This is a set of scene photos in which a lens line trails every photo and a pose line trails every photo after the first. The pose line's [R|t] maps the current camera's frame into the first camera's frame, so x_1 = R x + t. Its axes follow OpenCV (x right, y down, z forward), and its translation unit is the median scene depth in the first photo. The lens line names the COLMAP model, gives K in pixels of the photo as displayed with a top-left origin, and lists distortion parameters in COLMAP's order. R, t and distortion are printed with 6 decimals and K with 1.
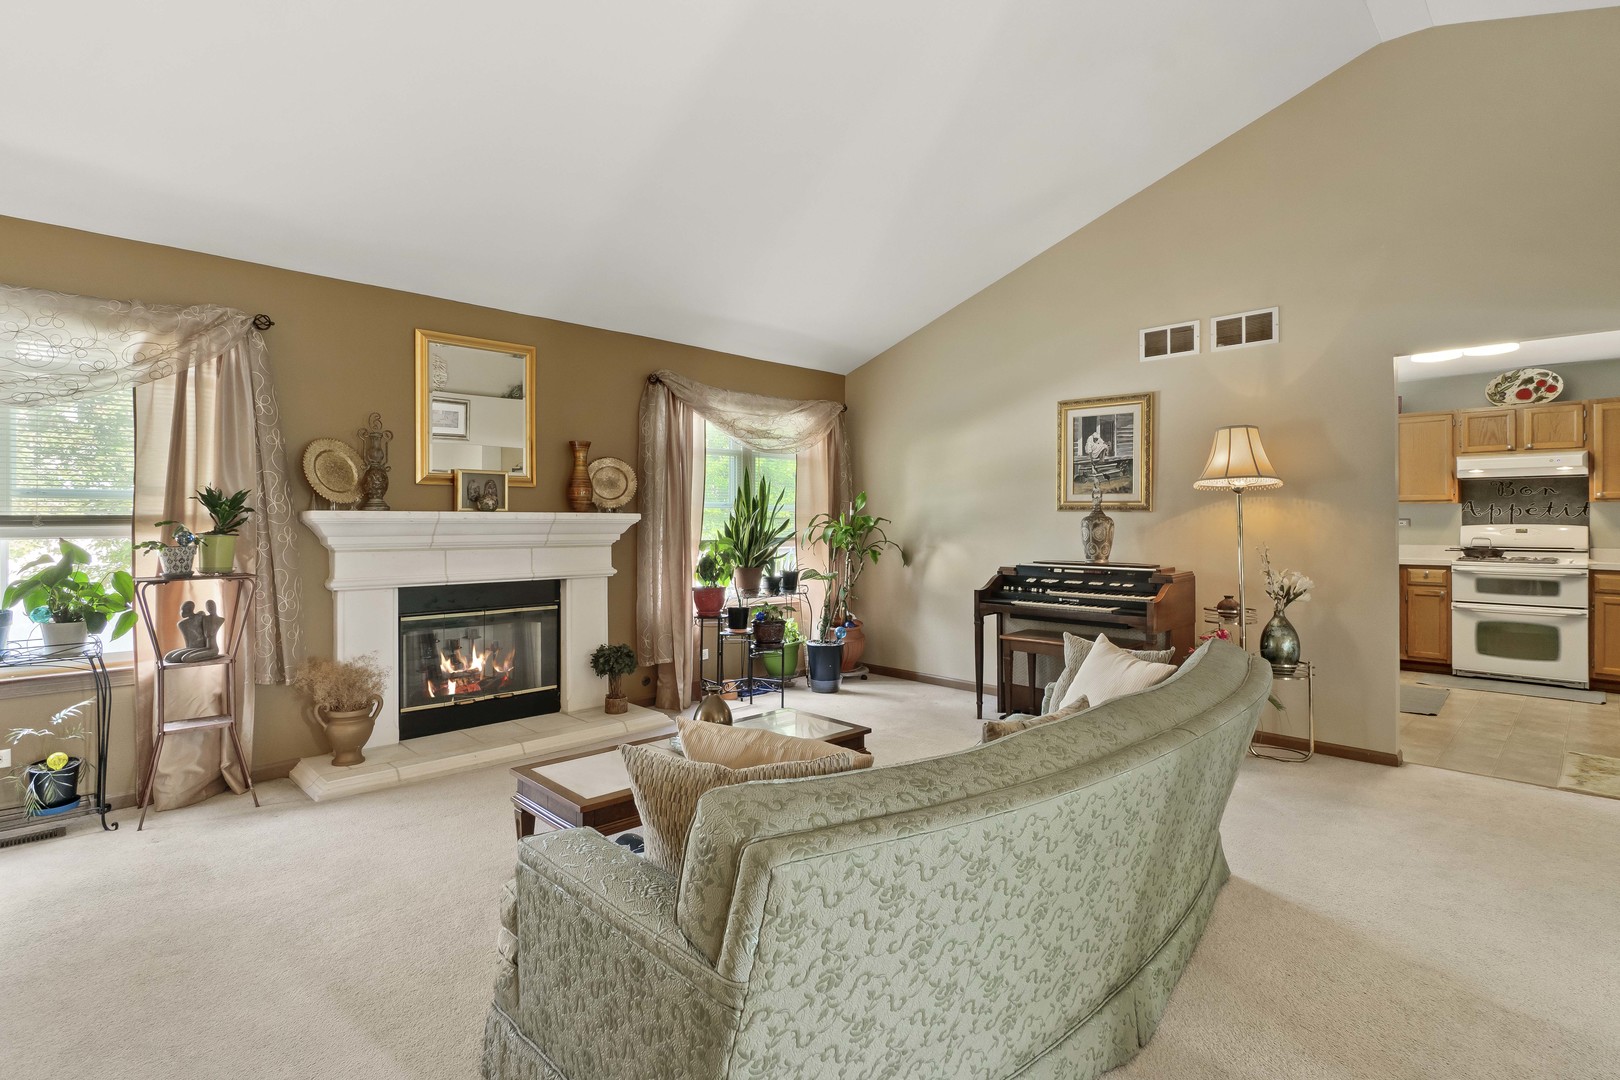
lens RADIAL K [[799.0, 0, 809.8], [0, 799.0, 519.5], [0, 0, 1]] dist [0.000027, 0.000885]
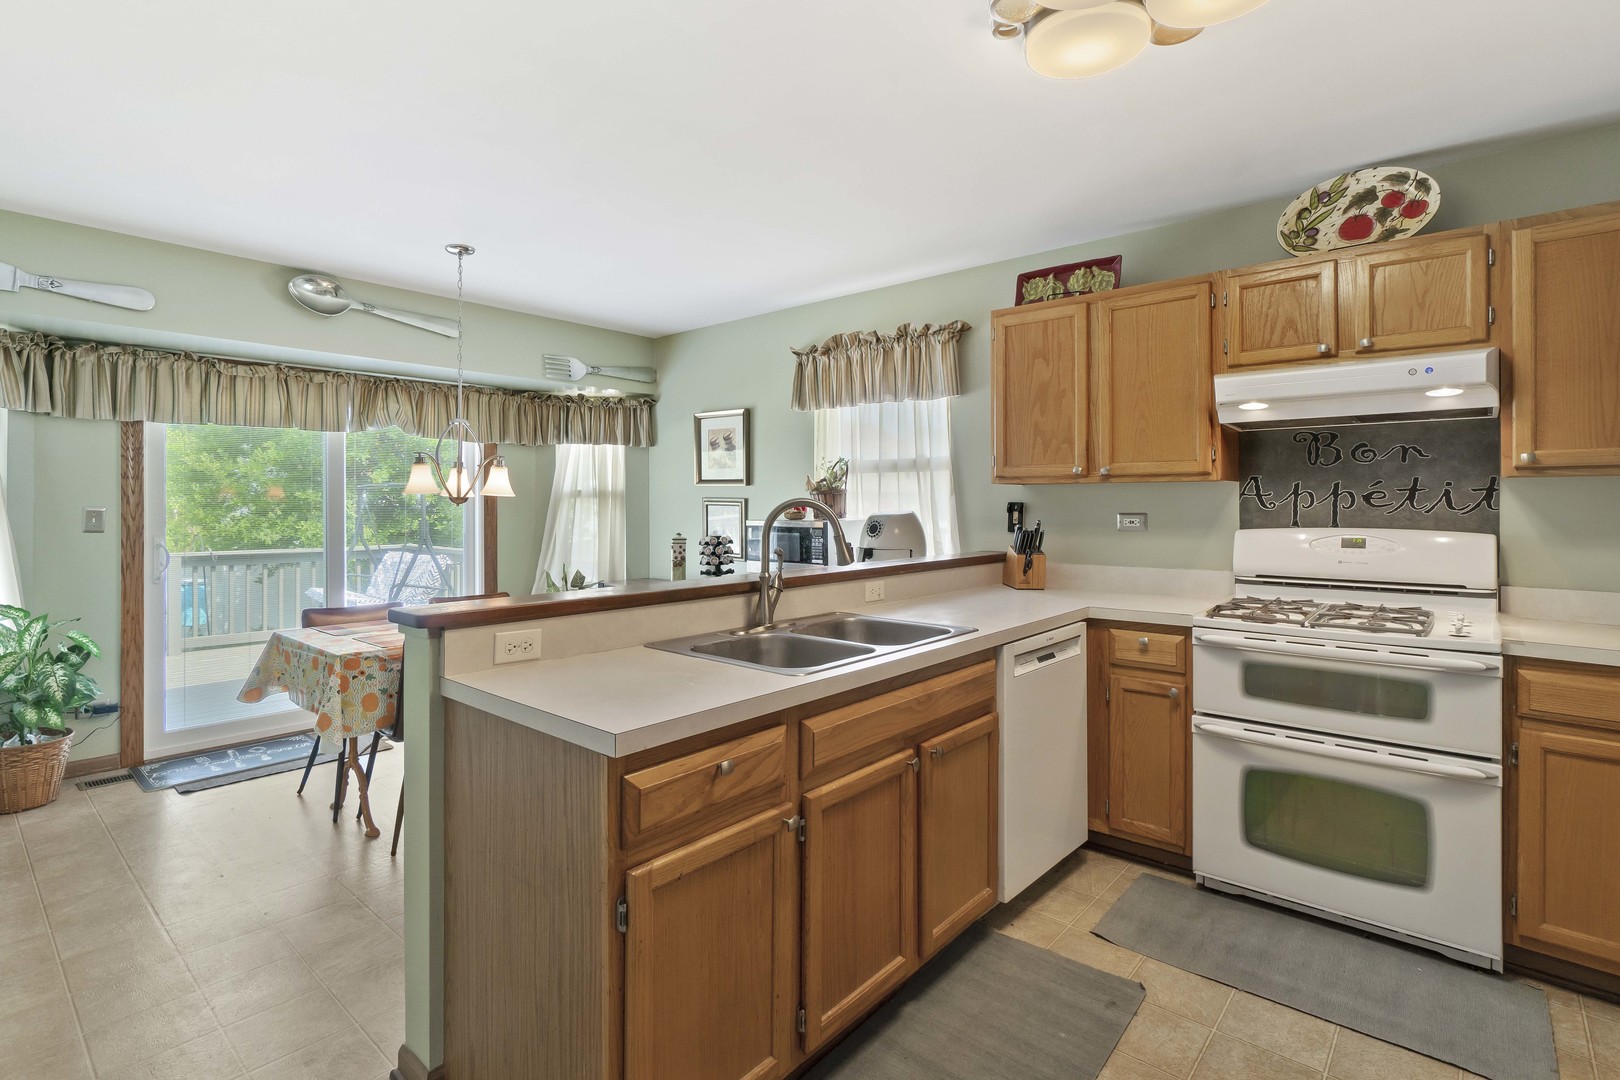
lens RADIAL K [[775.9, 0, 807.8], [0, 775.9, 500.9], [0, 0, 1]] dist [-0.004892, 0.000864]
pose [[0.997959, 0.000784, 0.063853, 0.578862], [-0.000738, 0.999999, -0.000748, -0.008690], [-0.063854, 0.000699, 0.997959, 0.609798]]
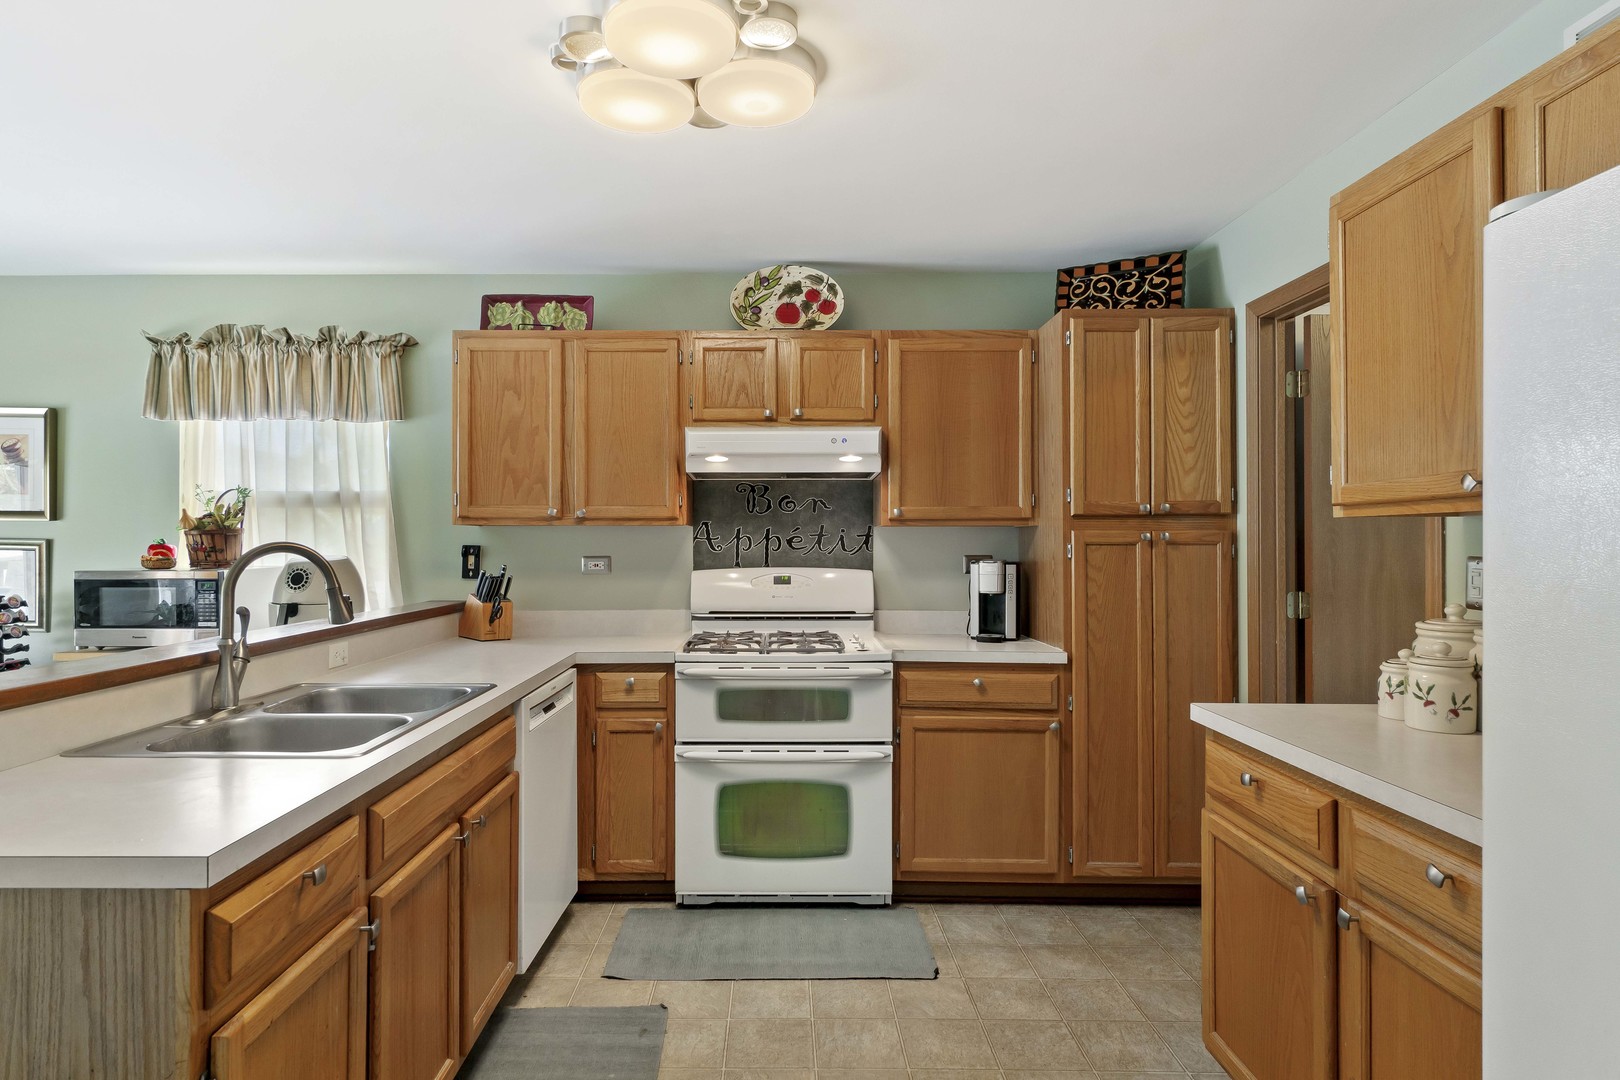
lens RADIAL K [[881.9, 0, 771.2], [0, 881.9, 538.4], [0, 0, 1]] dist [0.001361, -0.000221]
pose [[0.715936, 0.005281, 0.698146, 0.499633], [-0.001744, 0.999982, -0.005776, -0.009803], [-0.698164, 0.002918, 0.715932, 0.612445]]
